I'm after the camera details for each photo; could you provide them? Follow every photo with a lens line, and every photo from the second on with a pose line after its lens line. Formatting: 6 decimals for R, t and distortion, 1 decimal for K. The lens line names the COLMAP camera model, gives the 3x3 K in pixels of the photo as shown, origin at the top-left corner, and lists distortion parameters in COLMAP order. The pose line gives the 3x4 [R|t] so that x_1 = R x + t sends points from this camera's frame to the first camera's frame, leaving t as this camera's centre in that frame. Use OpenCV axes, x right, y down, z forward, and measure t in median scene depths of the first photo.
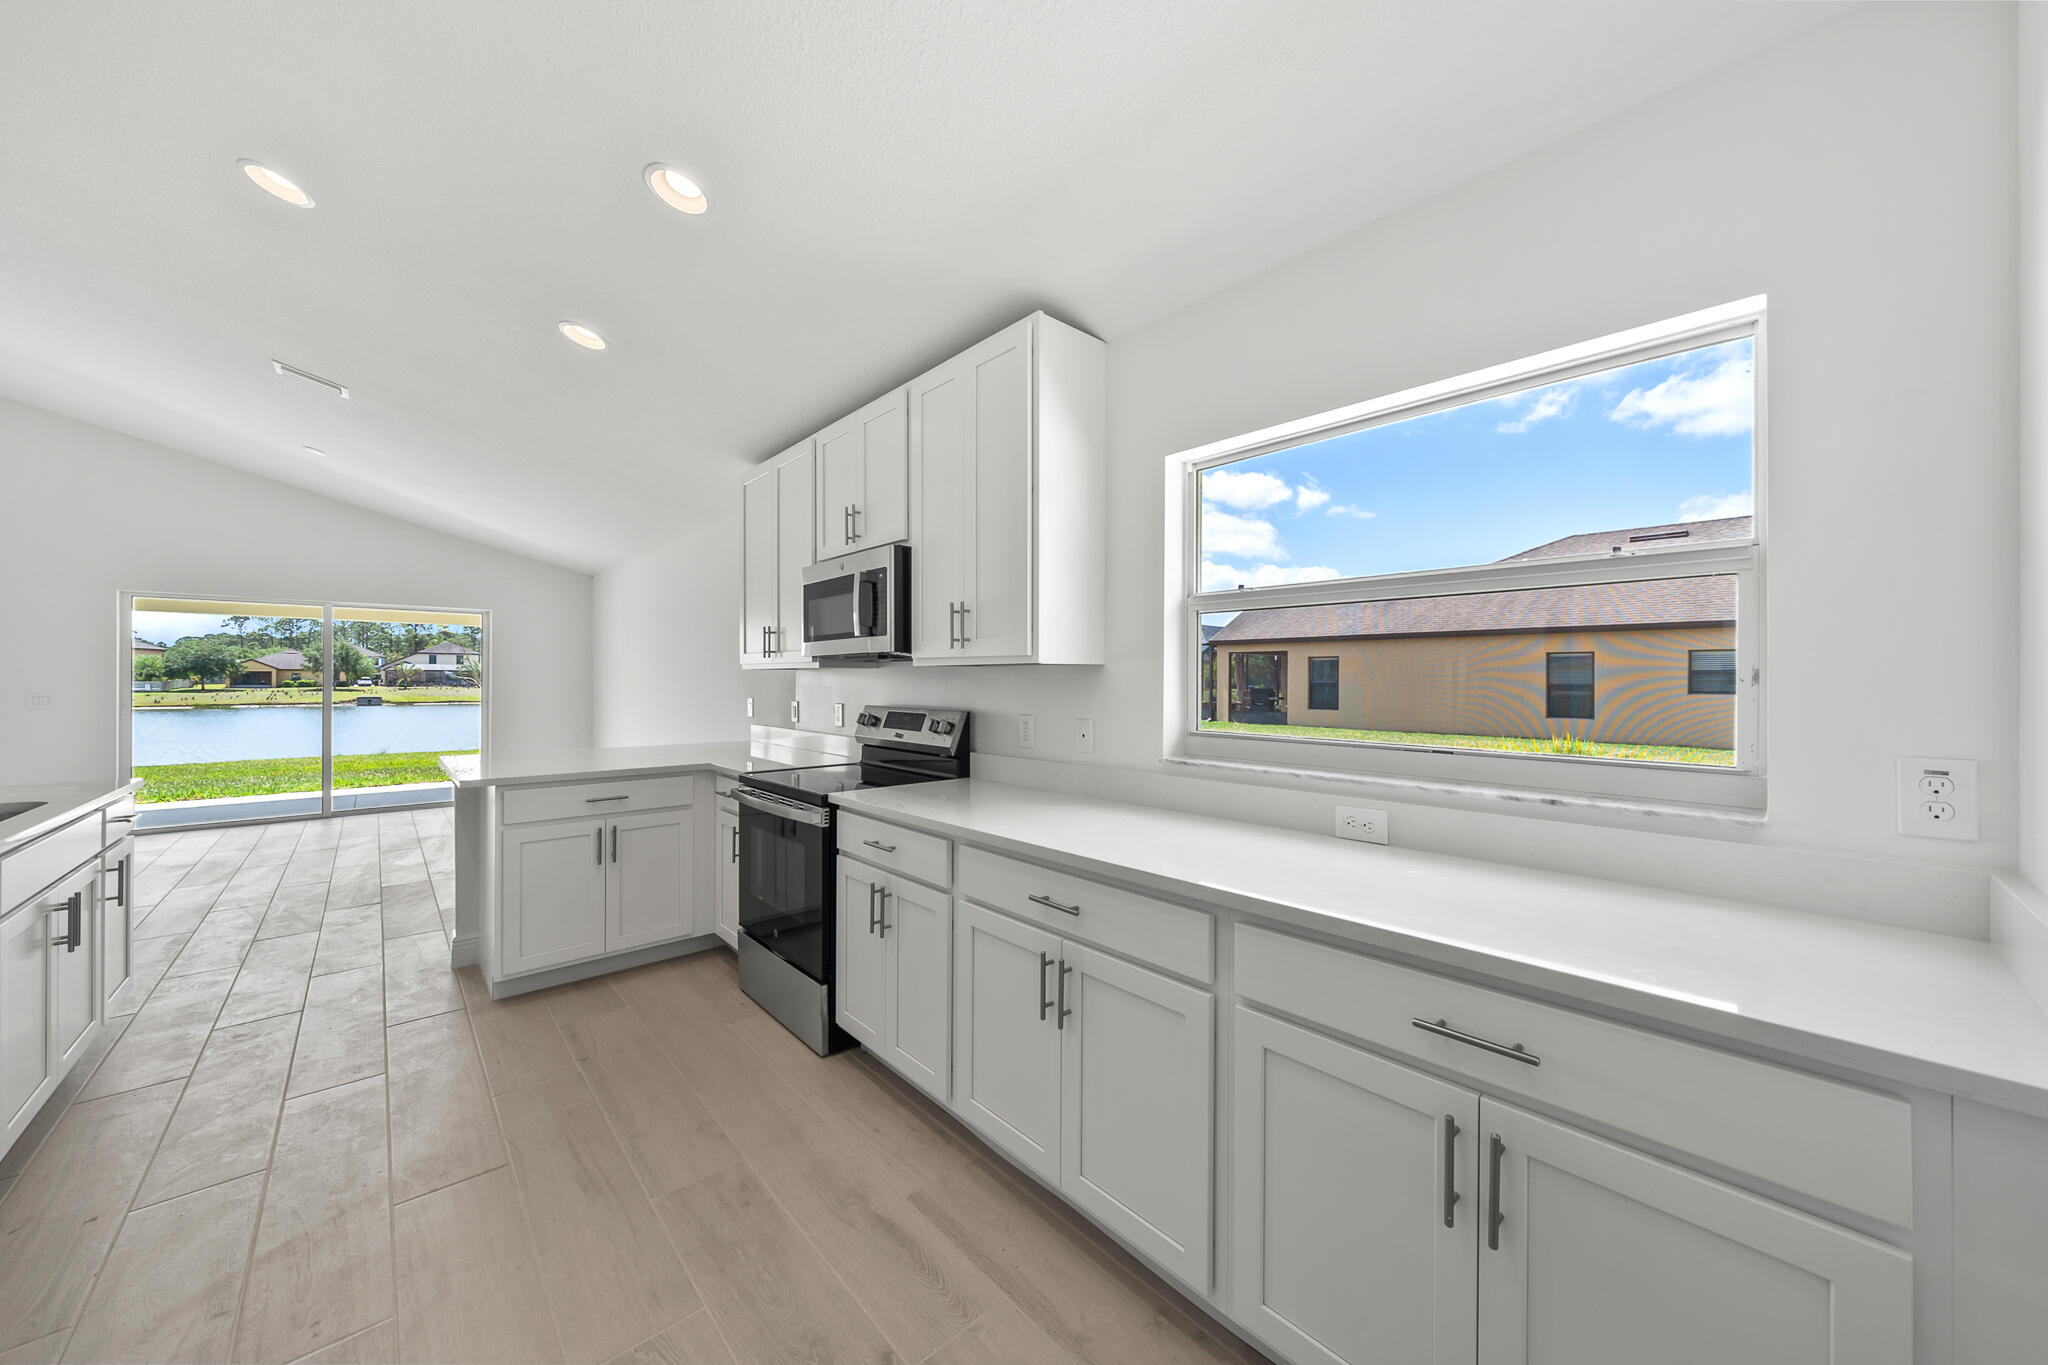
lens RADIAL K [[711.9, 0, 1030.1], [0, 711.9, 681.5], [0, 0, 1]] dist [-0.007642, 0.000271]
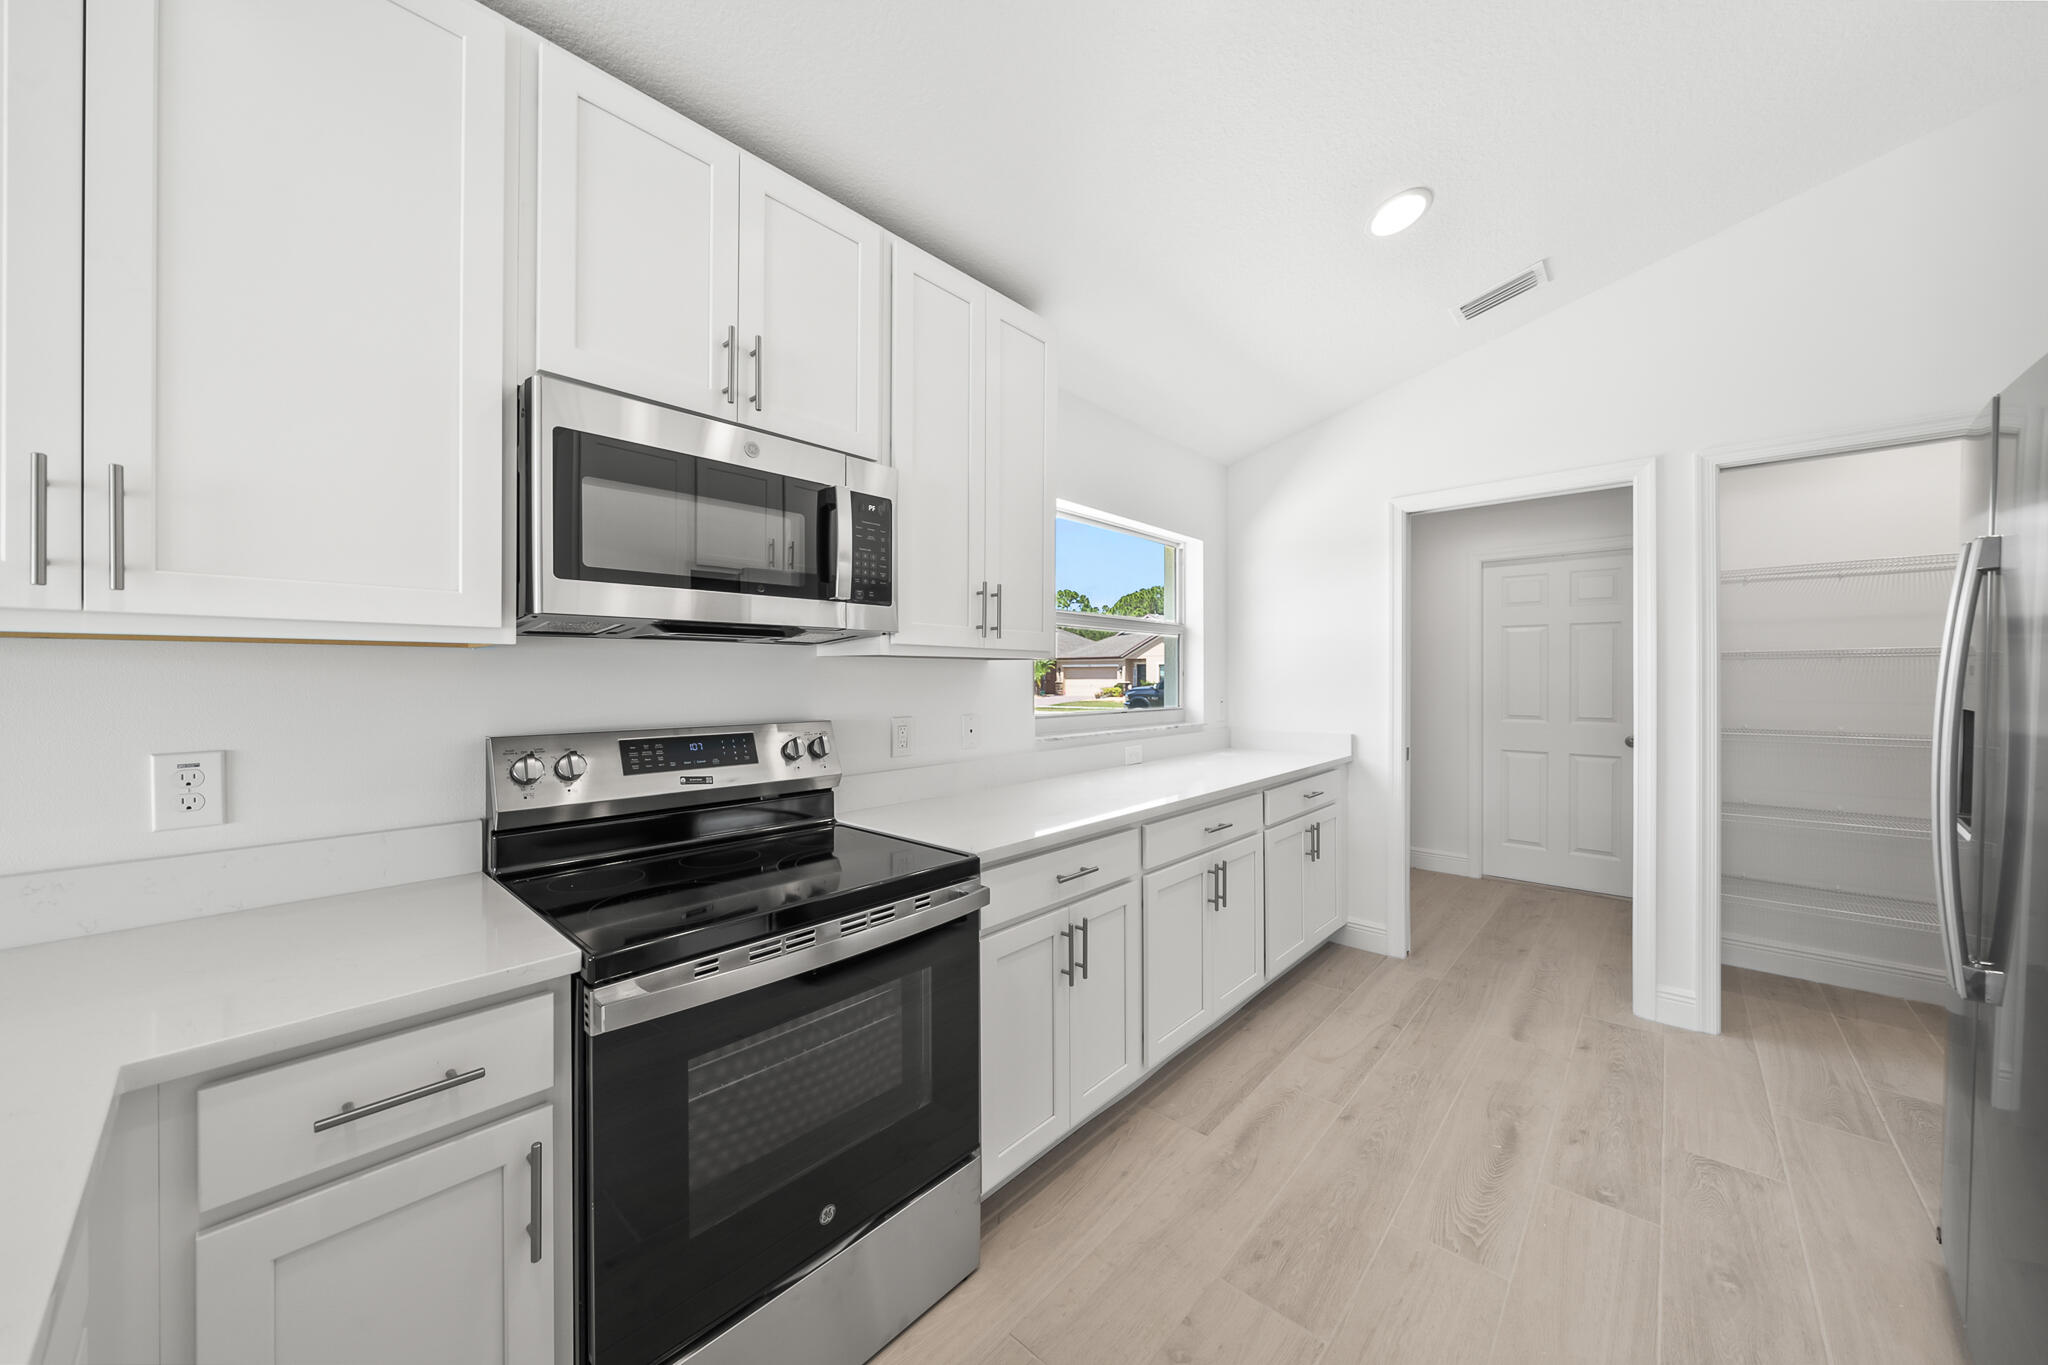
lens RADIAL K [[711.9, 0, 1026.5], [0, 711.9, 683.8], [0, 0, 1]] dist [-0.007642, 0.000271]
pose [[-0.086769, -0.009342, 0.996185, -0.502258], [0.006263, 0.999931, 0.009923, 0.000046], [-0.996209, 0.007100, -0.086704, 0.548499]]
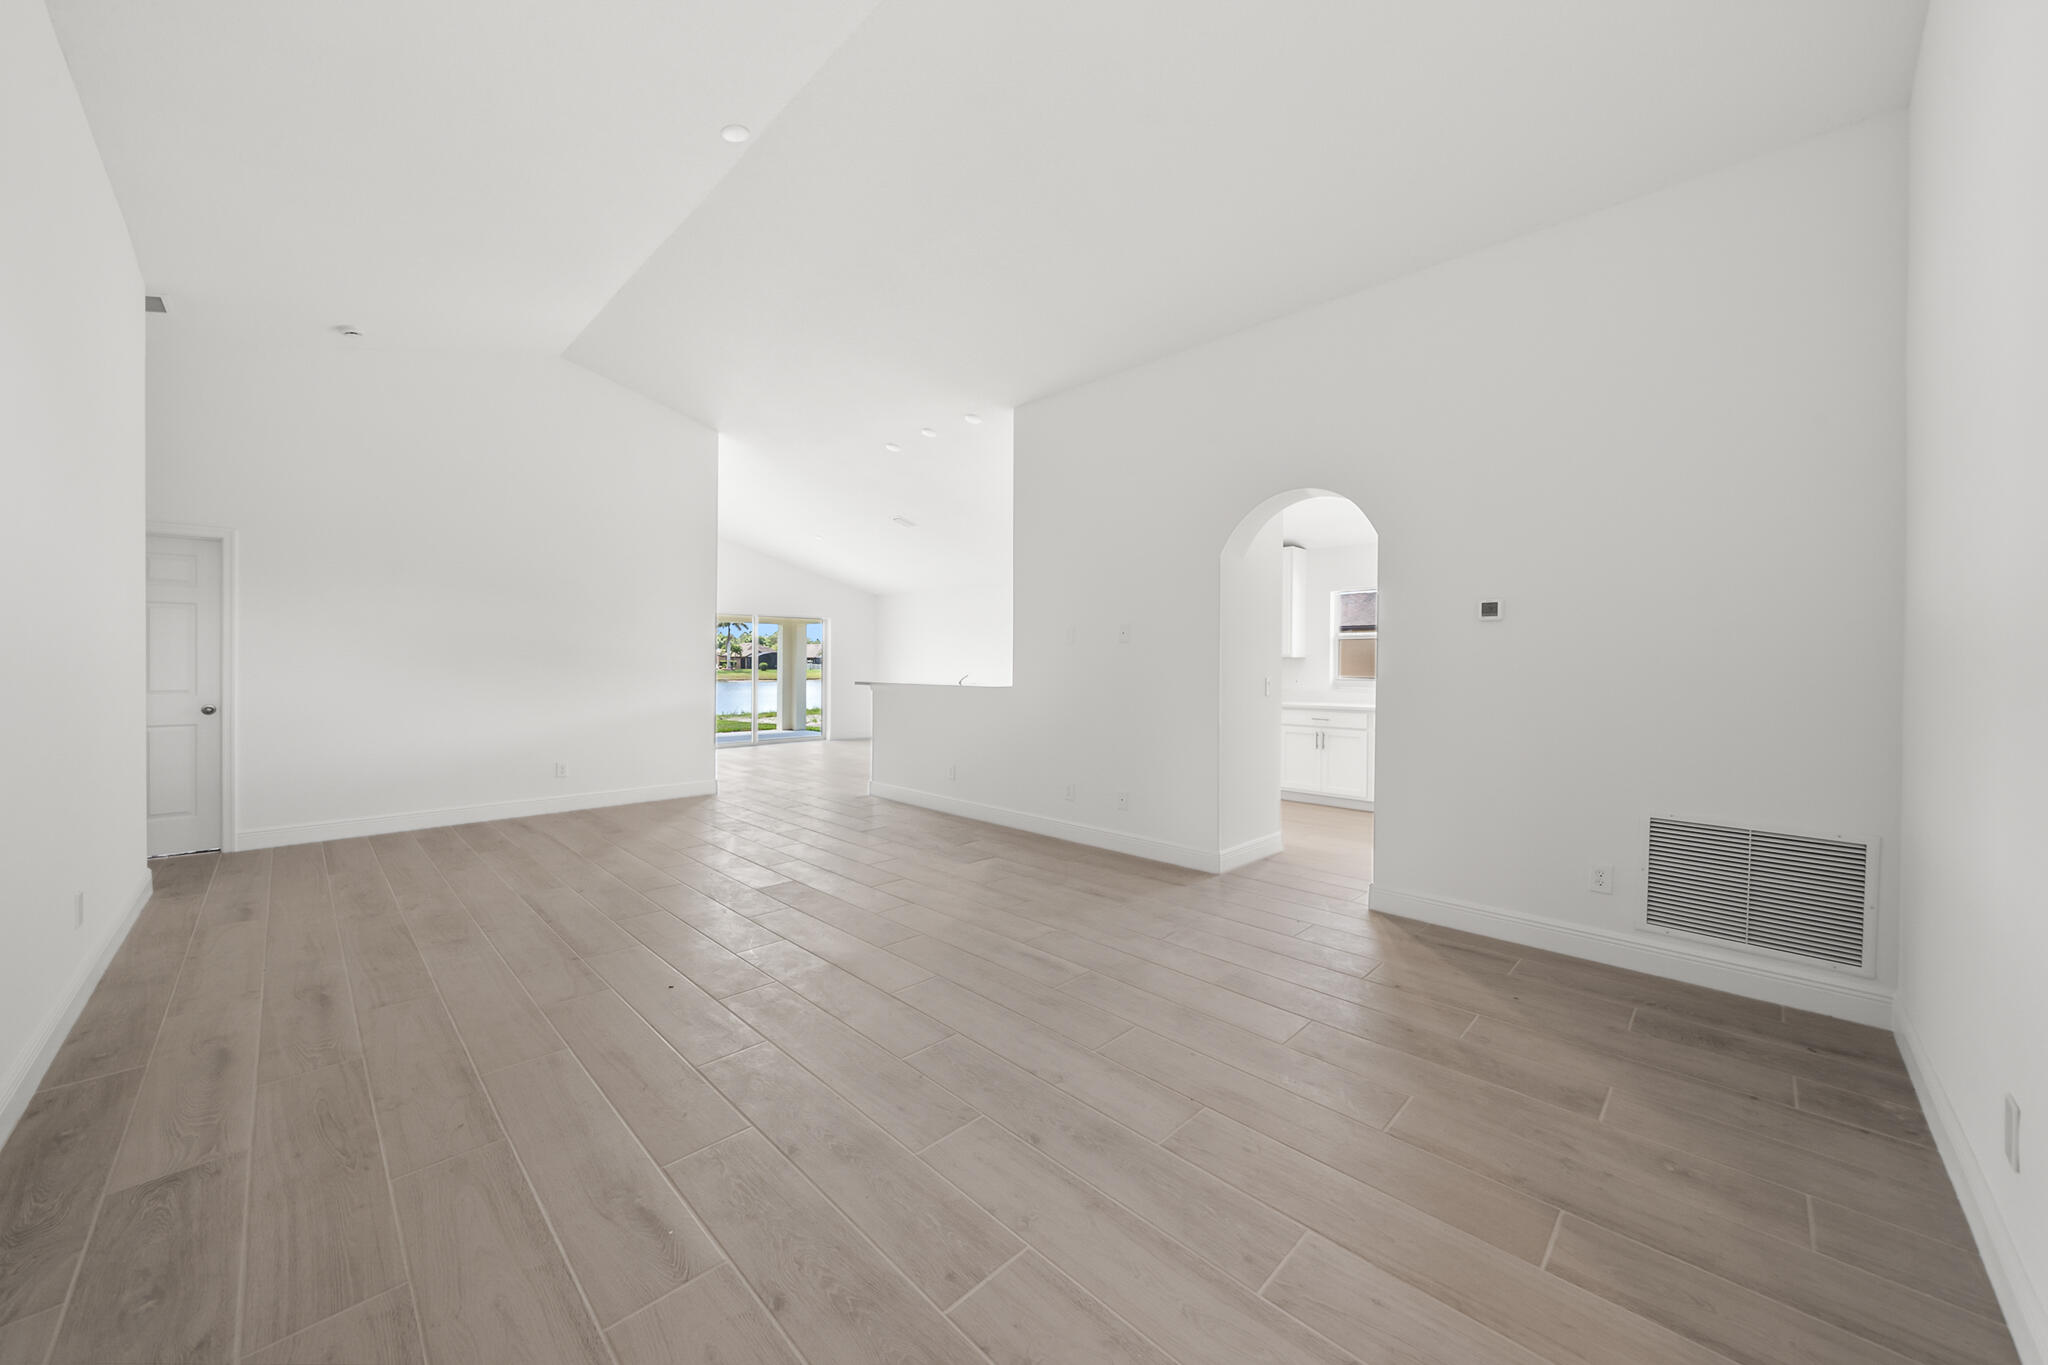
lens RADIAL K [[743.9, 0, 1045.5], [0, 743.9, 675.4], [0, 0, 1]] dist [-0.003438, -0.000190]
pose [[0.997970, 0.007225, 0.063276, -1.036660], [-0.007940, 0.999907, 0.011063, 0.022284], [-0.063190, -0.011542, 0.997935, -1.885942]]
